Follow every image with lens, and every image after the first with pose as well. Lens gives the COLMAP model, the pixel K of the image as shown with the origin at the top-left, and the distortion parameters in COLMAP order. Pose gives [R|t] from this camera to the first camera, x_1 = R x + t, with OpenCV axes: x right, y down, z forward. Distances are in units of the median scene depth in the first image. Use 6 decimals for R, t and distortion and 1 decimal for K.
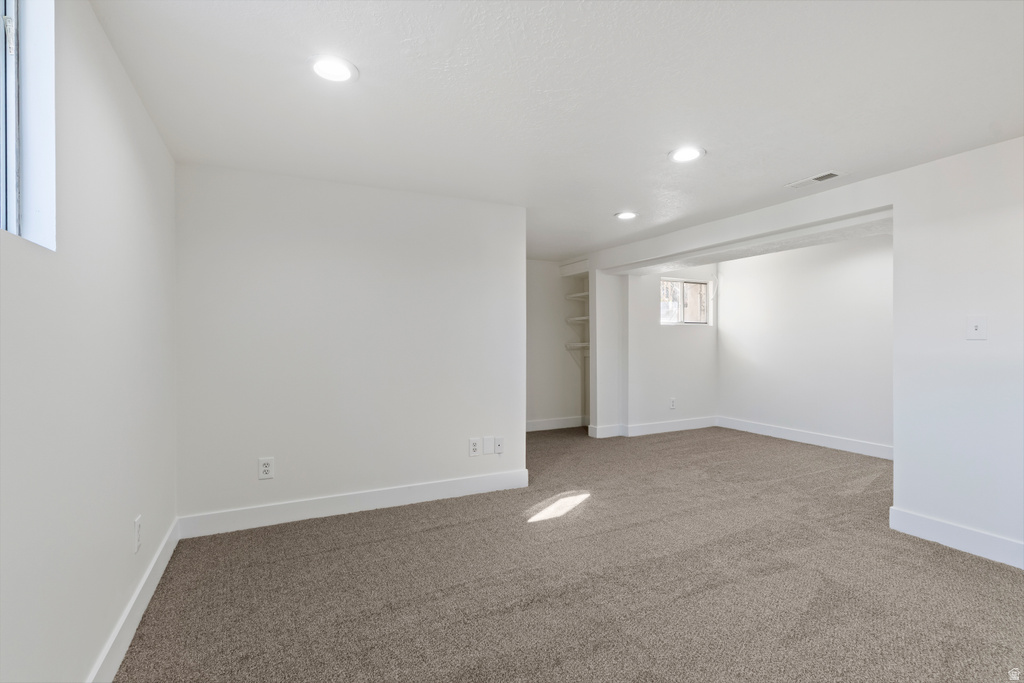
lens RADIAL K [[489.5, 0, 511.4], [0, 489.5, 339.5], [0, 0, 1]] dist [0.001687, 0.000735]
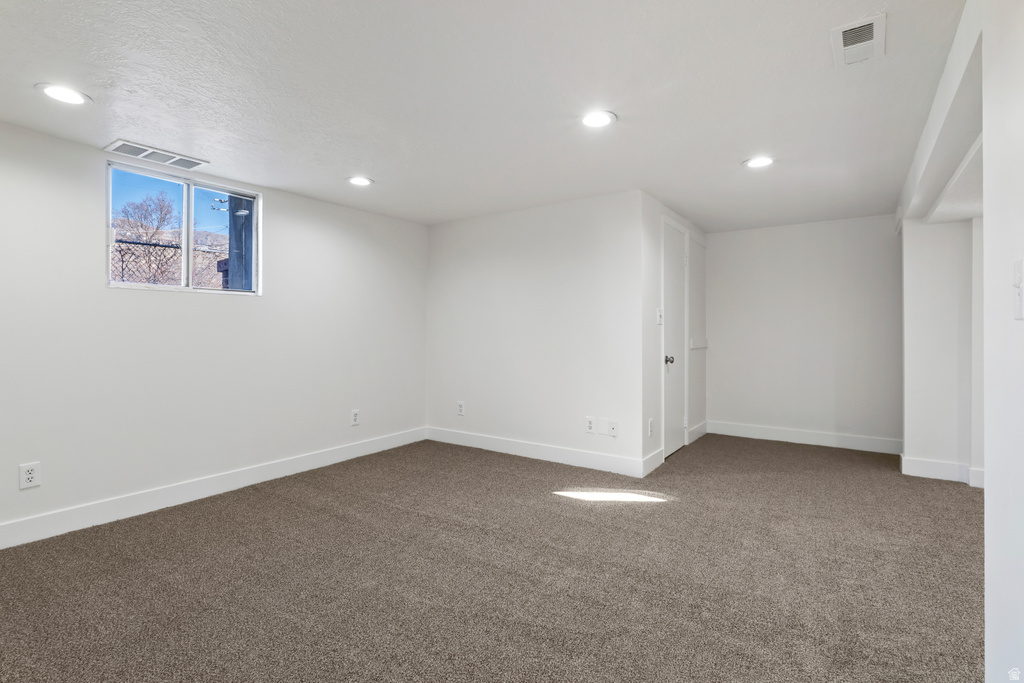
lens RADIAL K [[489.5, 0, 510.5], [0, 489.5, 335.7], [0, 0, 1]] dist [0.001687, 0.000735]
pose [[0.480993, 0.008934, -0.876679, 0.792273], [-0.010869, 0.999932, 0.004227, 0.022221], [0.876657, 0.007495, 0.481057, 0.337481]]
